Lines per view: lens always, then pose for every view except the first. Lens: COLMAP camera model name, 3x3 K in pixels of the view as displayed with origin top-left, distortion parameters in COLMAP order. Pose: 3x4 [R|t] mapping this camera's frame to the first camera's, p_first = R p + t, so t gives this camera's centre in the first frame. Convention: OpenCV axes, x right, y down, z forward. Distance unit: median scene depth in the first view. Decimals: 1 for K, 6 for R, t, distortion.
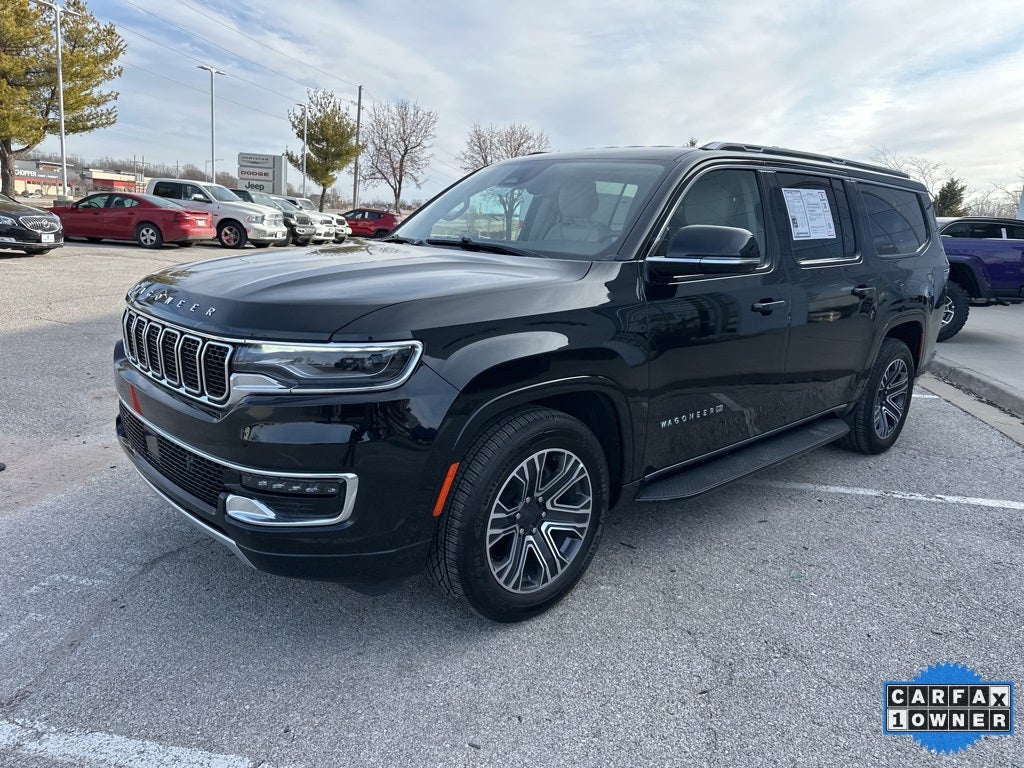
lens RADIAL K [[712.2, 0, 512.0], [0, 712.2, 384.0], [0, 0, 1]] dist [0.066283, -0.073853]
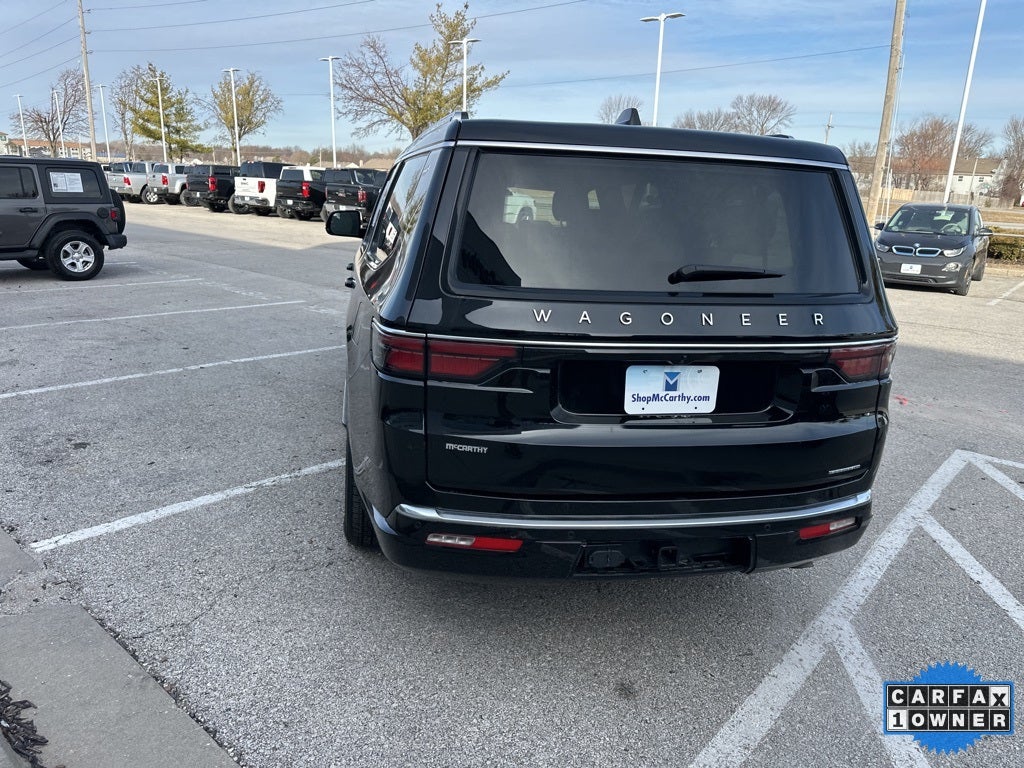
lens RADIAL K [[718.7, 0, 508.4], [0, 718.7, 383.7], [0, 0, 1]] dist [0.044251, -0.052667]
pose [[-0.519232, 0.143879, -0.842435, 0.216056], [-0.262482, 0.911238, 0.317410, -0.065297], [0.813327, 0.385934, -0.435378, 0.296591]]
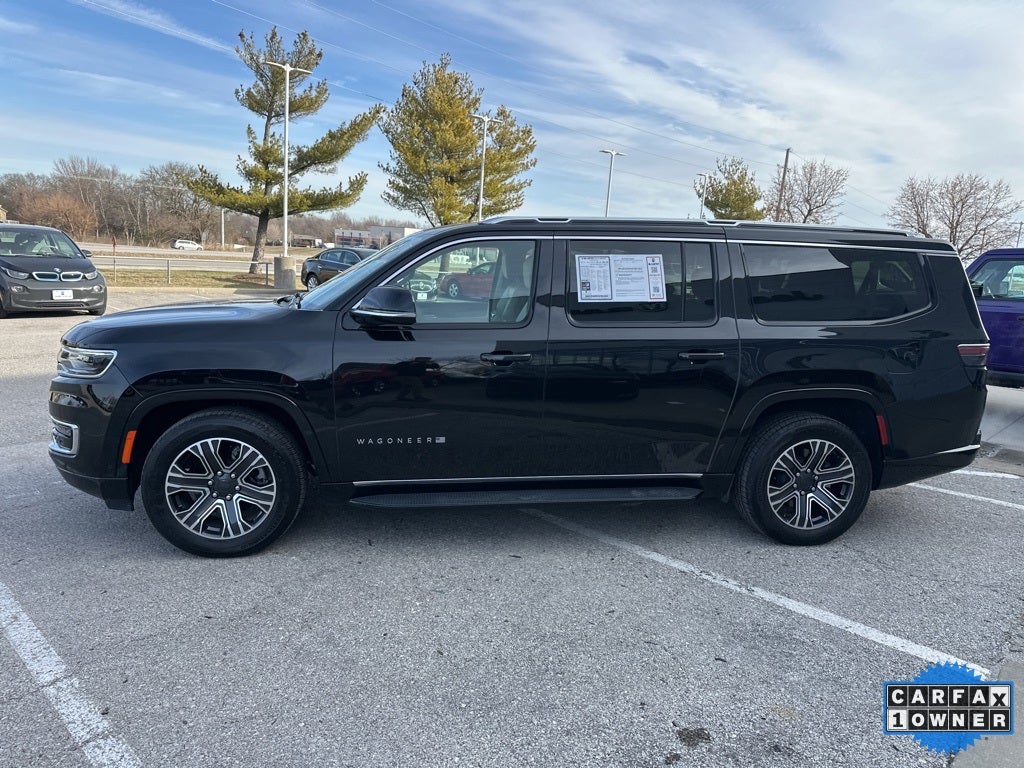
lens RADIAL K [[718.7, 0, 508.4], [0, 718.7, 383.7], [0, 0, 1]] dist [0.044251, -0.052667]
pose [[0.822200, 0.082854, -0.563137, 0.148648], [-0.130540, 0.990427, -0.044872, -0.002785], [0.554028, 0.110405, 0.825144, 0.013388]]
